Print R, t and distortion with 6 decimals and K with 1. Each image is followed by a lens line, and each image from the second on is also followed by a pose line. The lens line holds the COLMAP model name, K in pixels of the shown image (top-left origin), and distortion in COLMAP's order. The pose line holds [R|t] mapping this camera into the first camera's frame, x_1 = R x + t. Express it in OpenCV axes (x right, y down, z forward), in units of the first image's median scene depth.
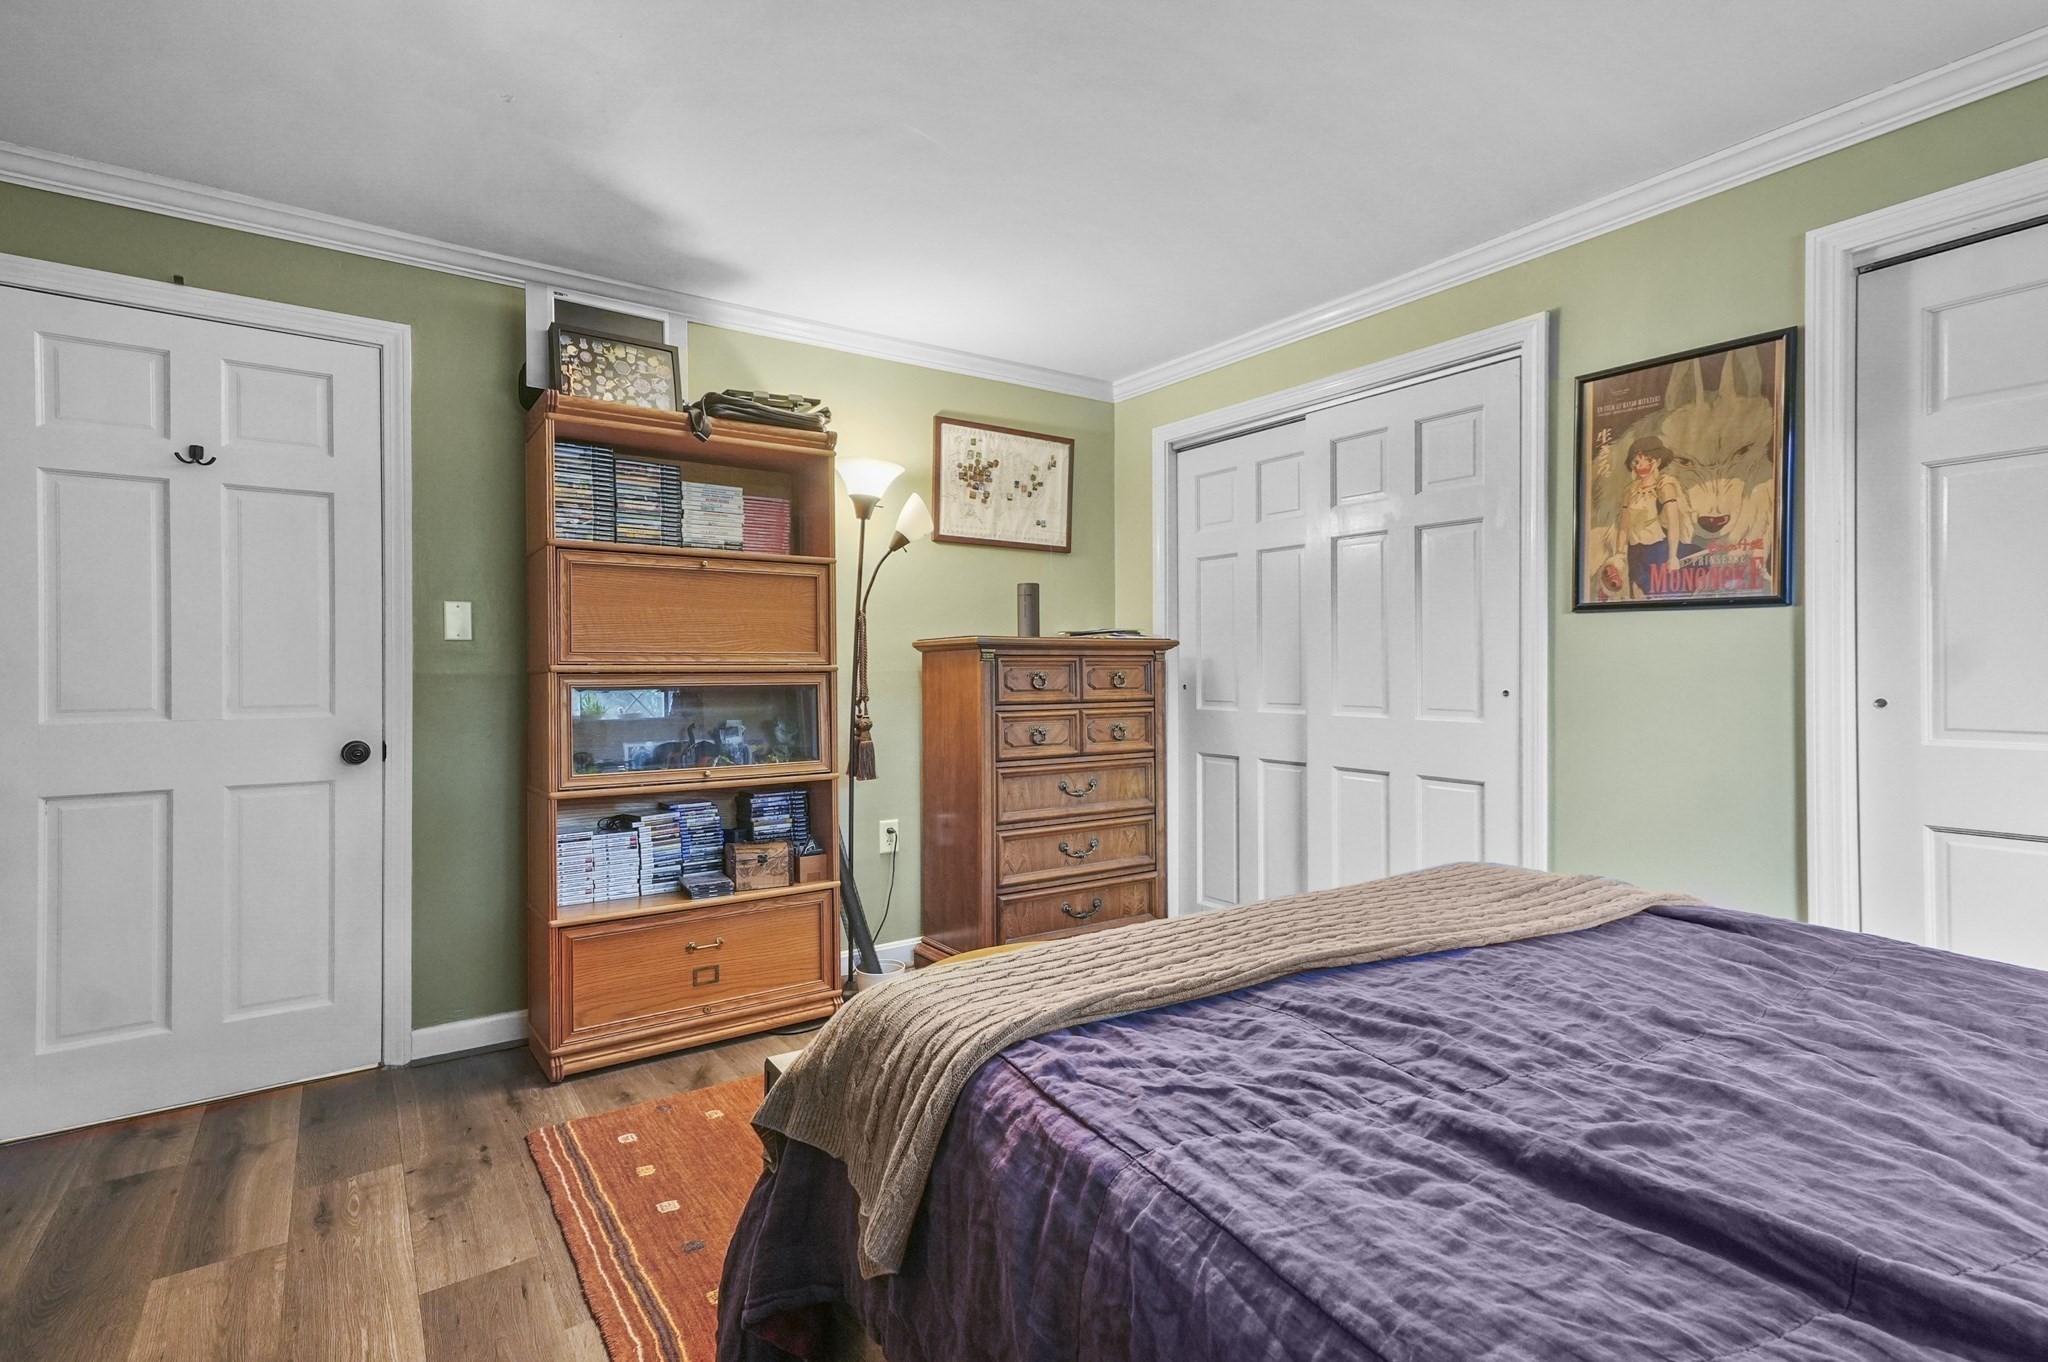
lens RADIAL K [[987.1, 0, 1022.6], [0, 987.1, 678.6], [0, 0, 1]] dist [0.025775, 0.005455]
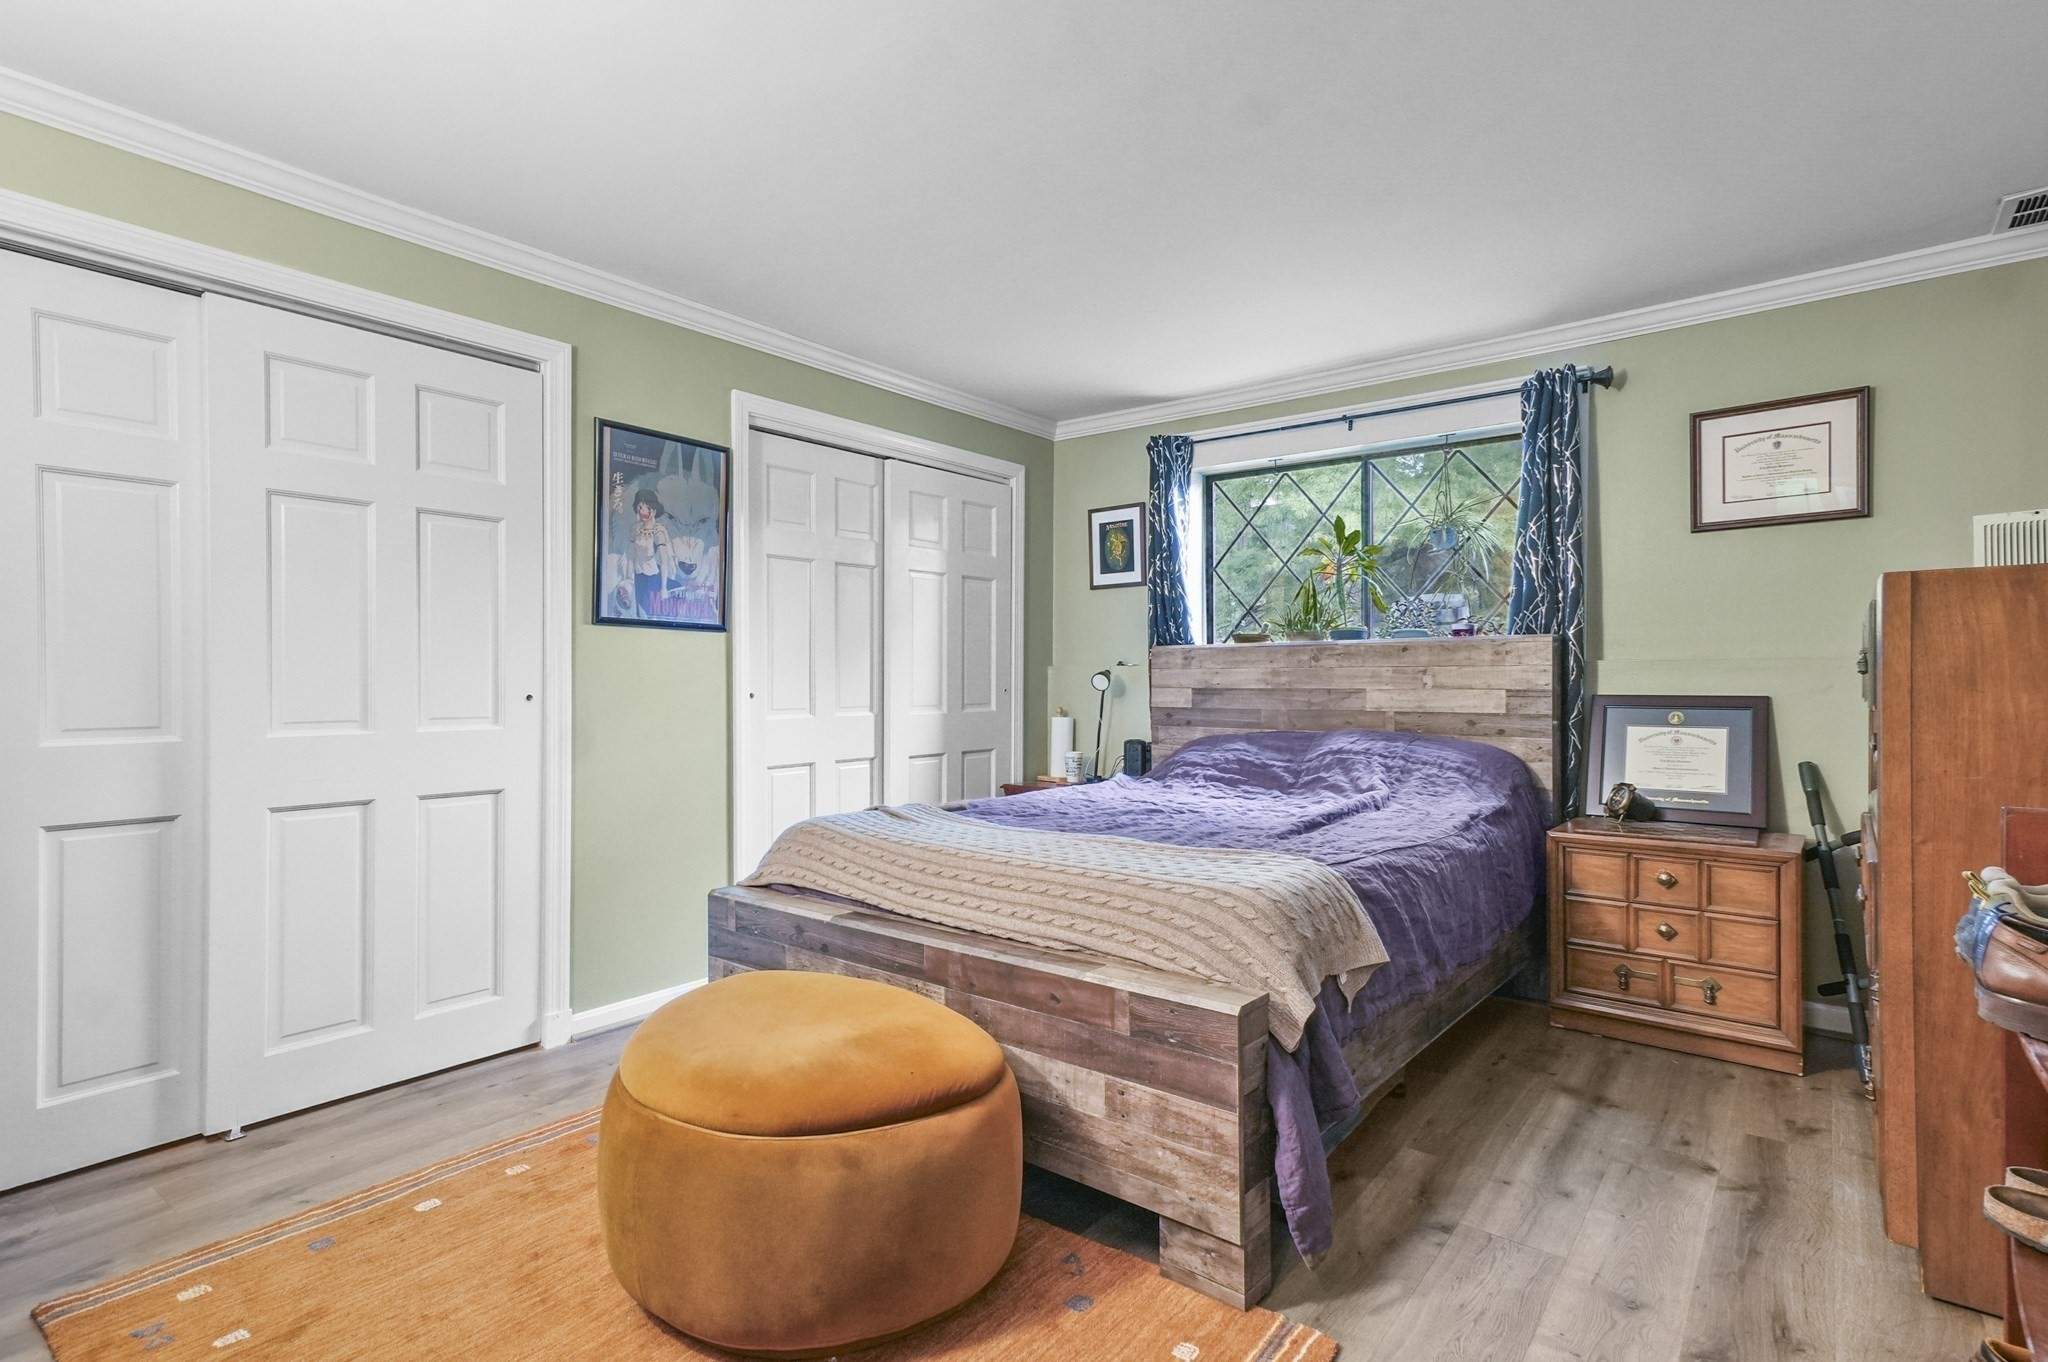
lens RADIAL K [[987.1, 0, 1031.4], [0, 987.1, 679.9], [0, 0, 1]] dist [0.025775, 0.005455]
pose [[-0.273406, -0.008894, 0.961858, -0.705822], [0.000307, 0.999956, 0.009333, -0.013754], [-0.961899, 0.002847, -0.273392, 0.871502]]
